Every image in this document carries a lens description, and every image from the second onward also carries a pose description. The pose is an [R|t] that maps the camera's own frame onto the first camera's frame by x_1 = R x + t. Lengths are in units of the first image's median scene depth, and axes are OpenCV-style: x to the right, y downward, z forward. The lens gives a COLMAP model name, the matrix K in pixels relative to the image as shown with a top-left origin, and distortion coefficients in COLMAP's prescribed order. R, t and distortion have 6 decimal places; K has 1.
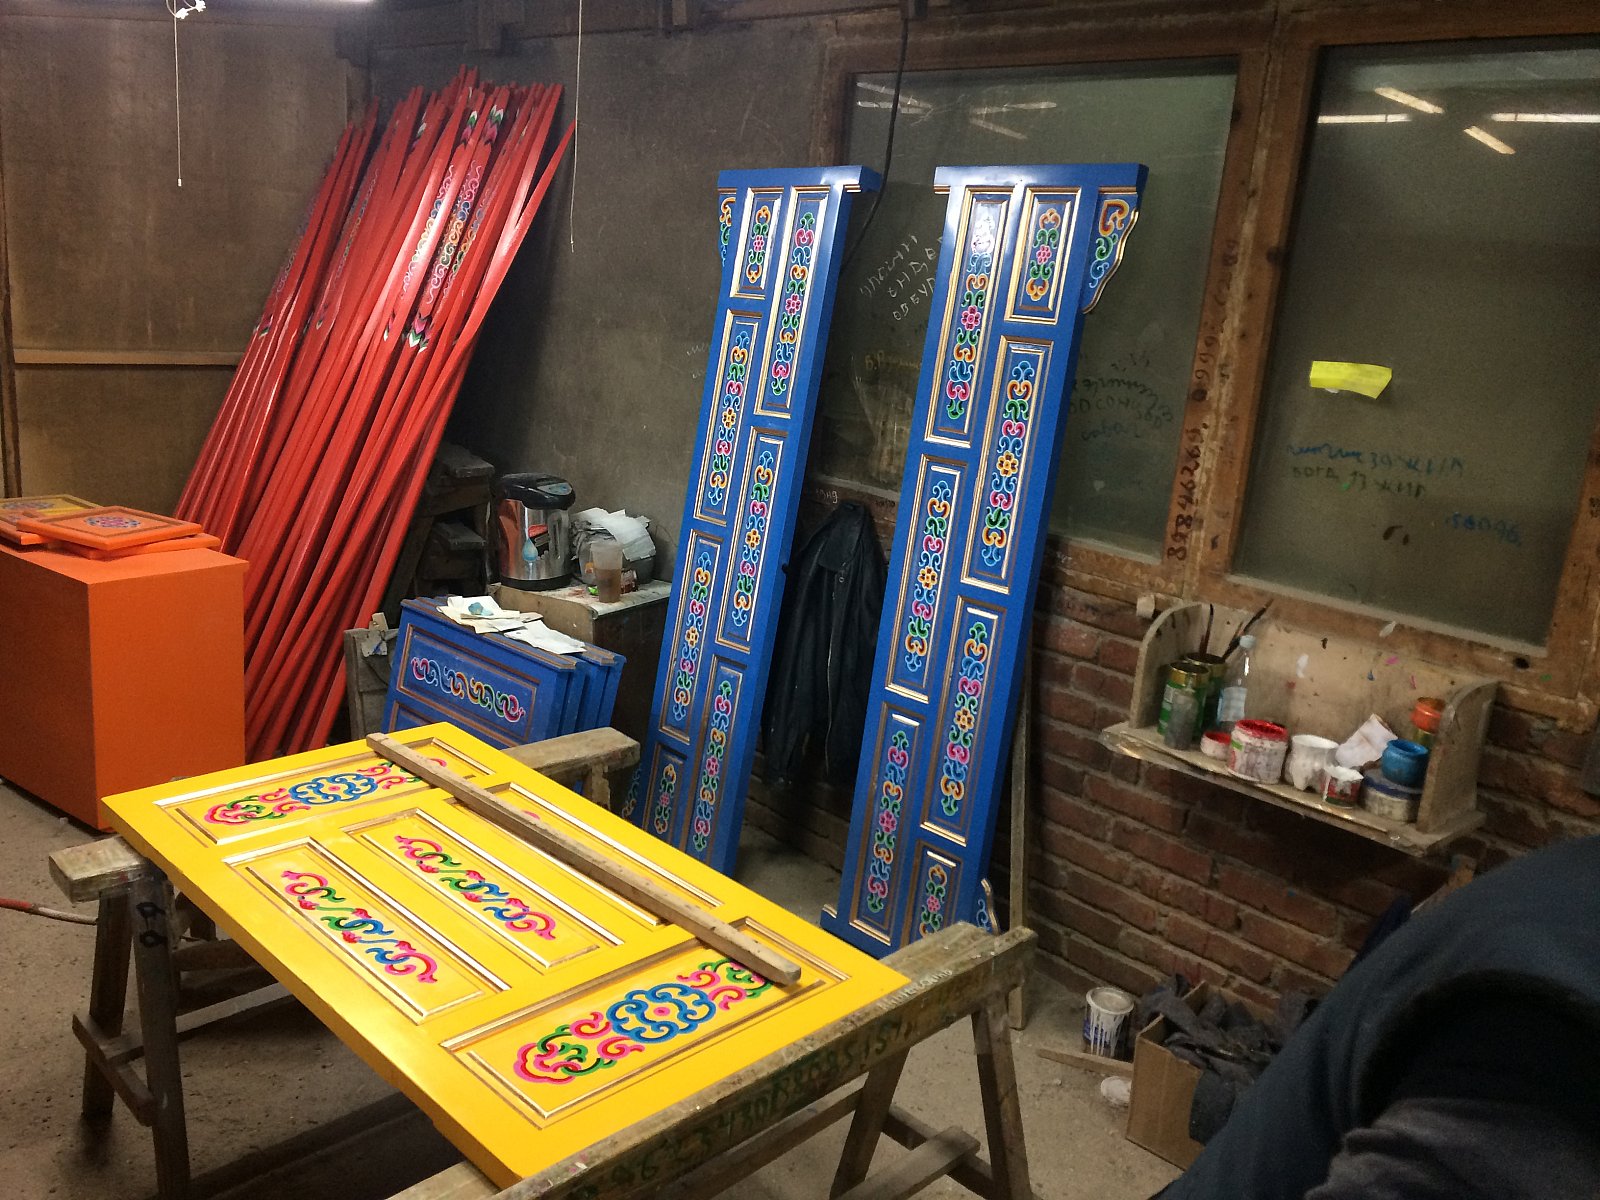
lens RADIAL K [[1333.9, 0, 800.0], [0, 1333.9, 600.0], [0, 0, 1]] dist [0.082303, -0.107803]
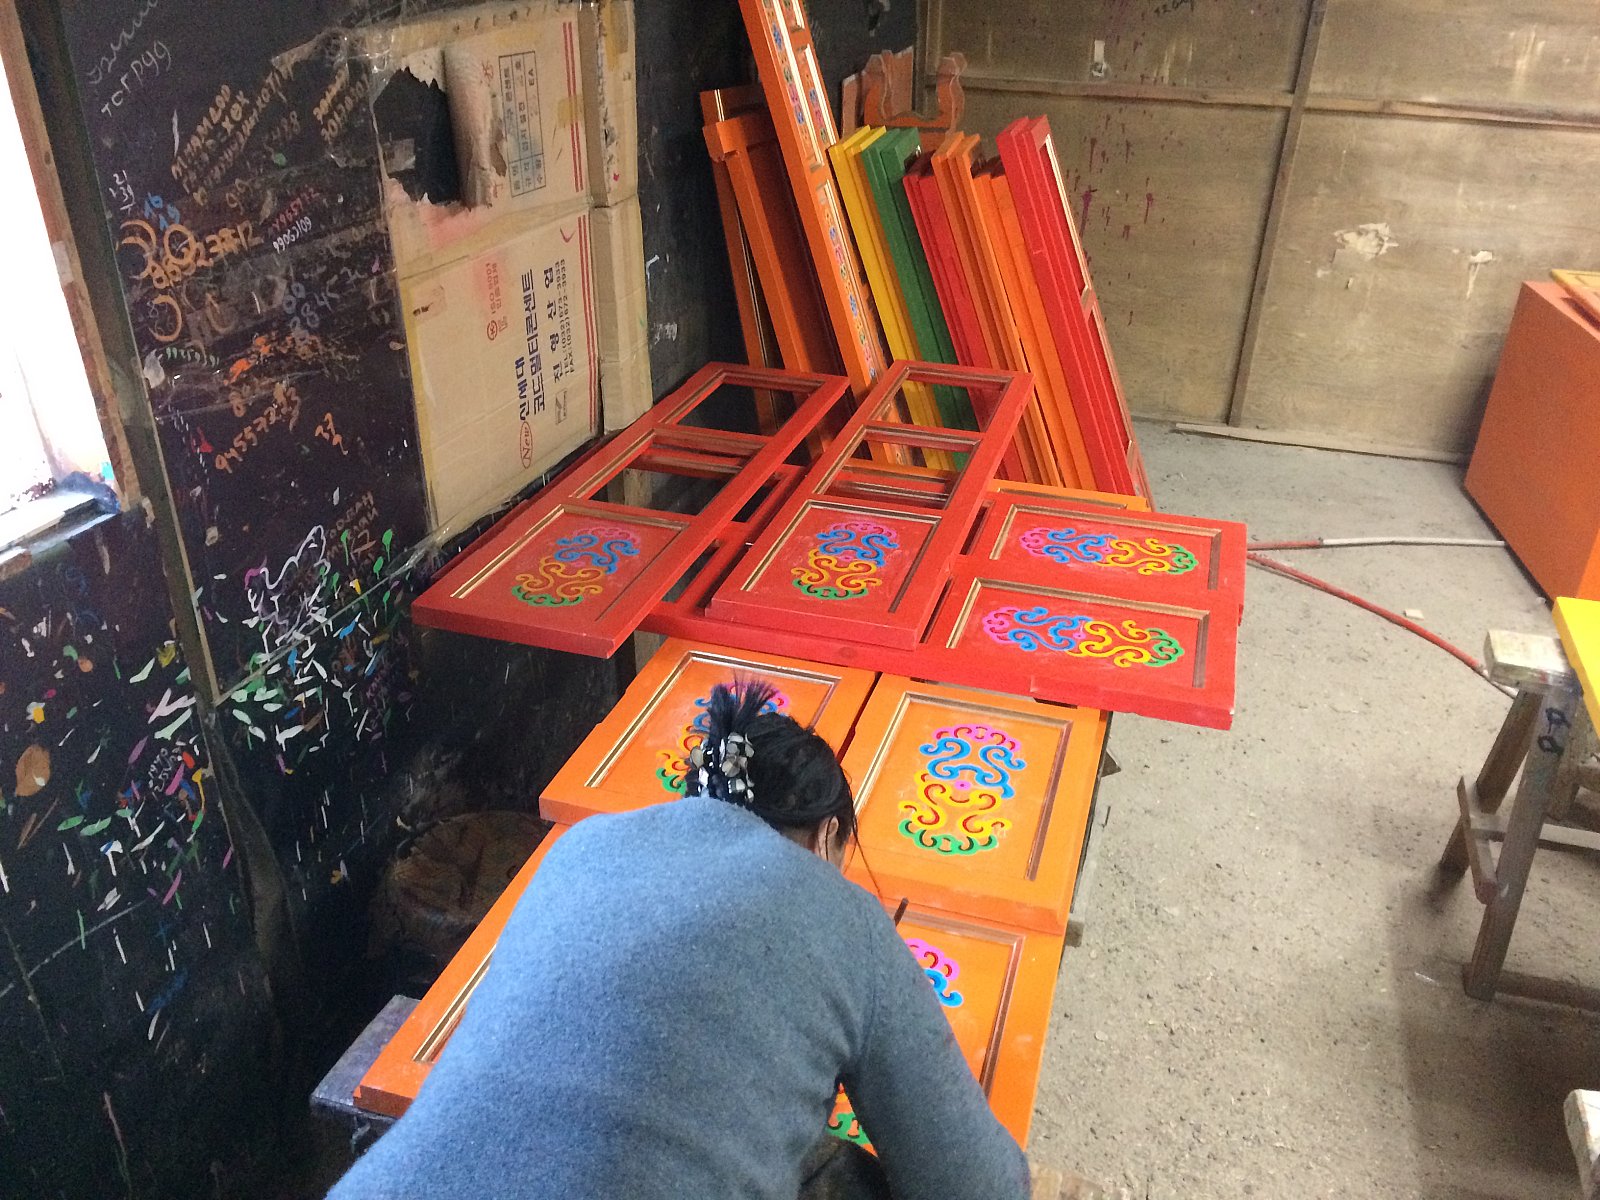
lens RADIAL K [[1333.9, 0, 800.0], [0, 1333.9, 600.0], [0, 0, 1]] dist [0.082303, -0.107803]
pose [[0.464030, 0.348854, -0.814234, 0.036454], [-0.202699, 0.936615, 0.285770, -0.020200], [0.862317, 0.032438, 0.505330, 0.000513]]
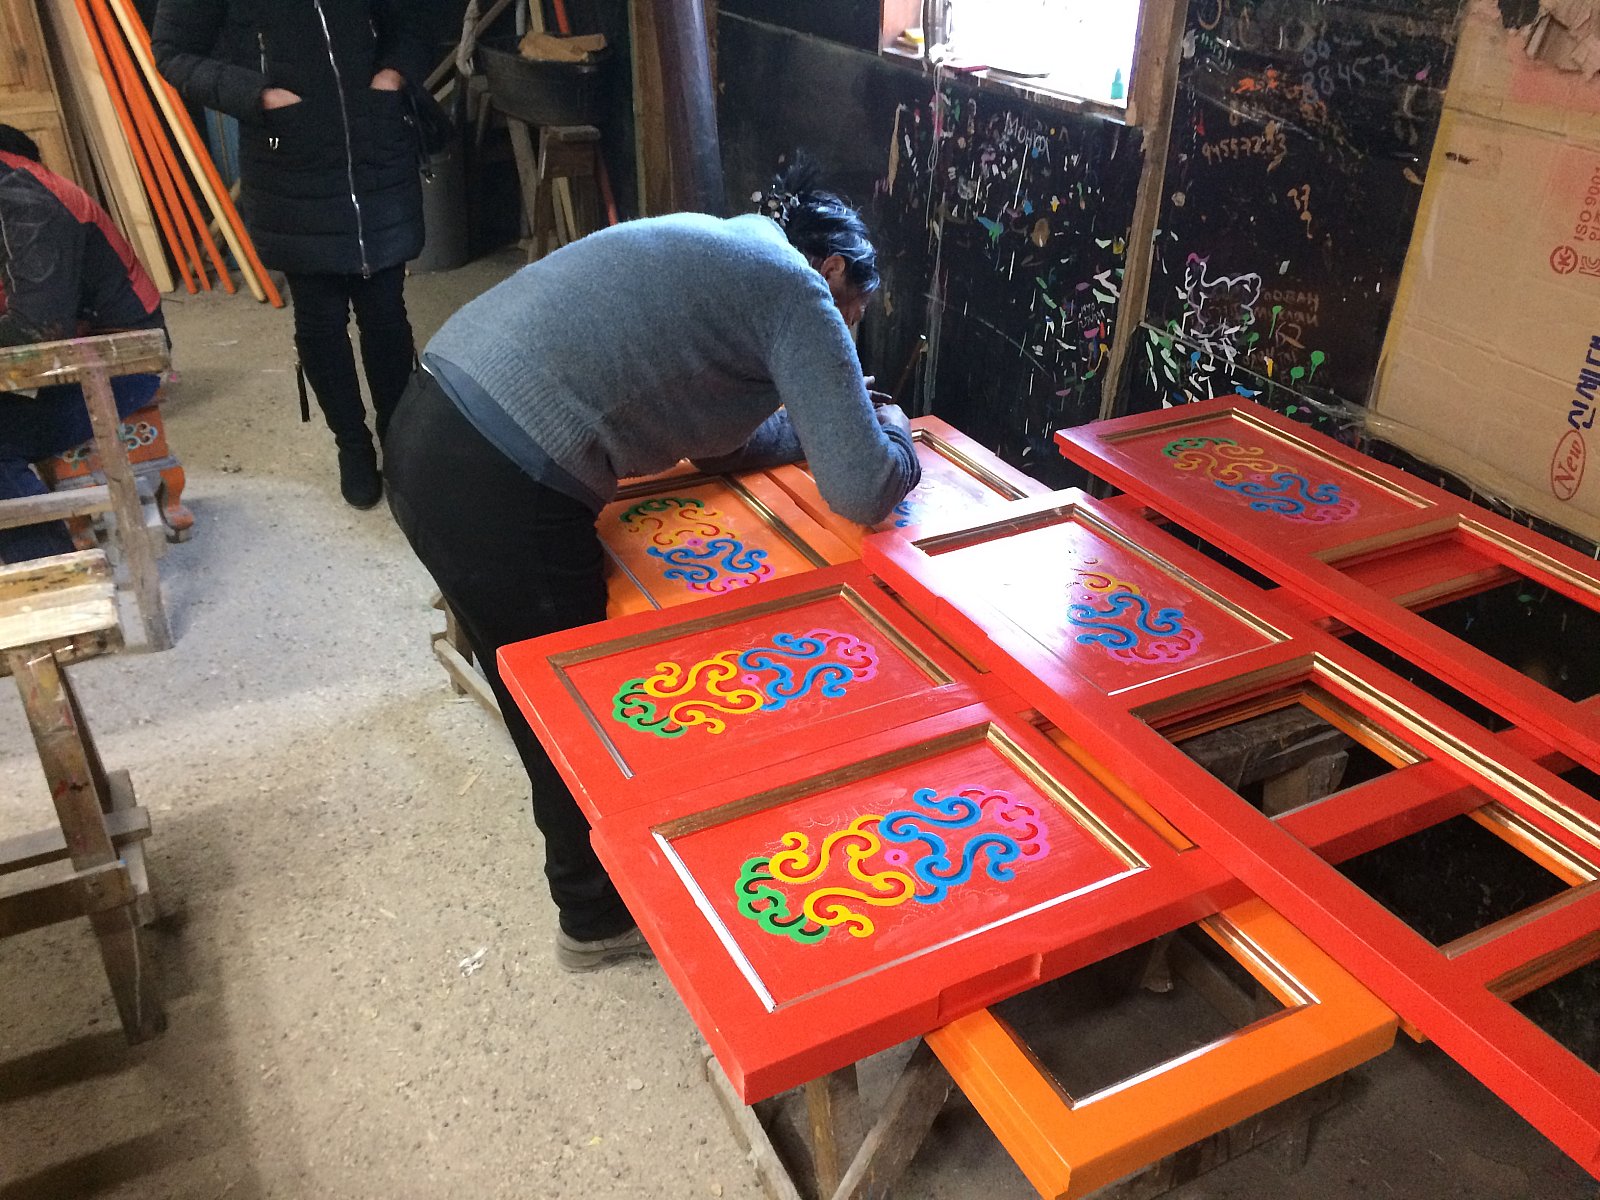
lens RADIAL K [[1333.9, 0, 800.0], [0, 1333.9, 600.0], [0, 0, 1]] dist [0.082303, -0.107803]
pose [[-0.950056, -0.229493, 0.211487, -0.354495], [-0.010708, 0.701244, 0.712841, -0.135819], [-0.311896, 0.674974, -0.668678, 0.503398]]
